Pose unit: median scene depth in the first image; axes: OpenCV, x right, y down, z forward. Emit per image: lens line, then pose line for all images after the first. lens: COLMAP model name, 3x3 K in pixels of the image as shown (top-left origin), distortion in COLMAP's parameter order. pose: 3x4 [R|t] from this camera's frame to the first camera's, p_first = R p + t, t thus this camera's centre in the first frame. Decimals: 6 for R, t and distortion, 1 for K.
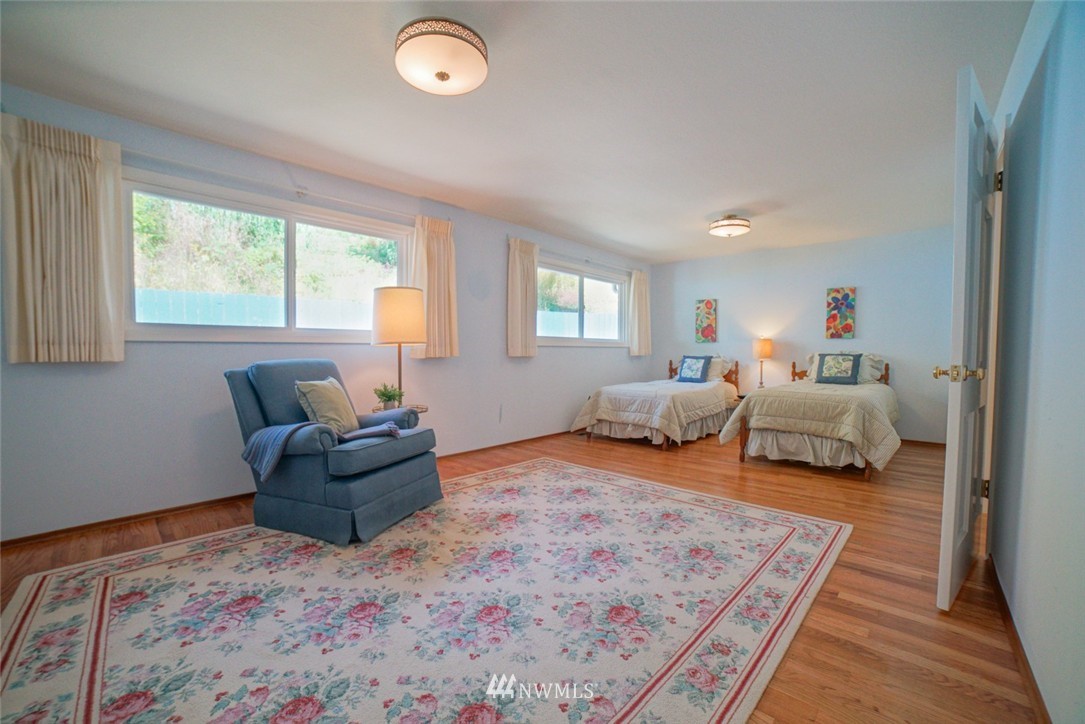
lens RADIAL K [[440.8, 0, 547.1], [0, 440.8, 369.2], [0, 0, 1]] dist [-0.102828, 0.033568]
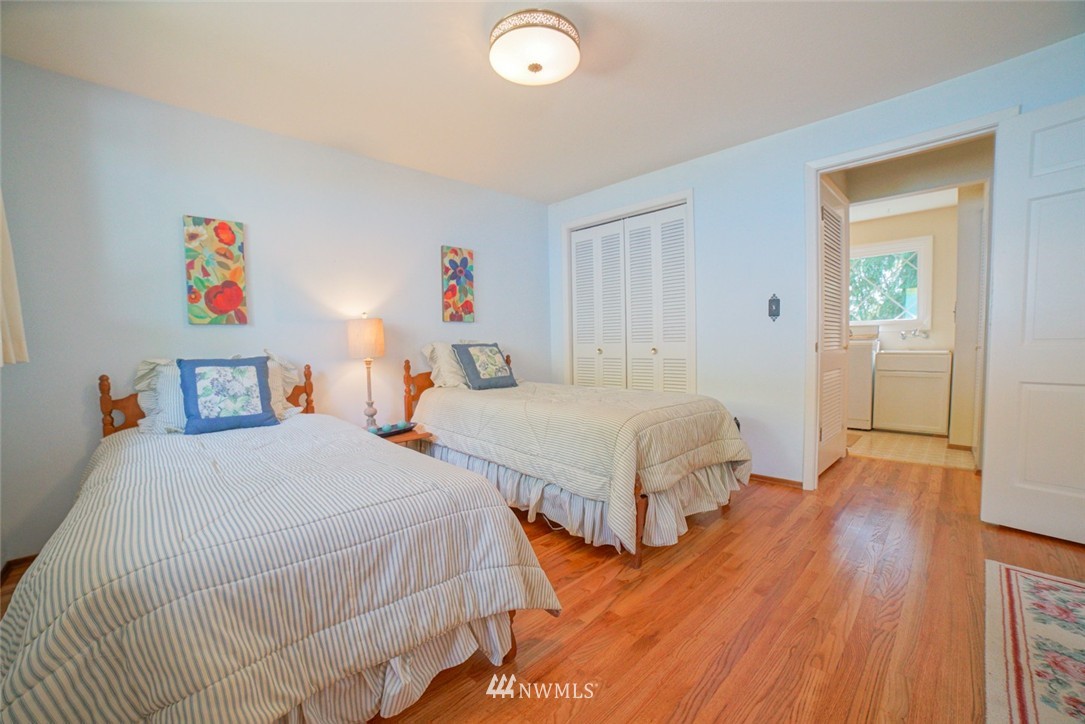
lens RADIAL K [[440.8, 0, 547.1], [0, 440.8, 369.2], [0, 0, 1]] dist [-0.102828, 0.033568]
pose [[0.073694, -0.052447, 0.995901, -0.004276], [0.073382, 0.996194, 0.047033, -0.019871], [-0.994577, 0.069615, 0.077262, 0.804395]]
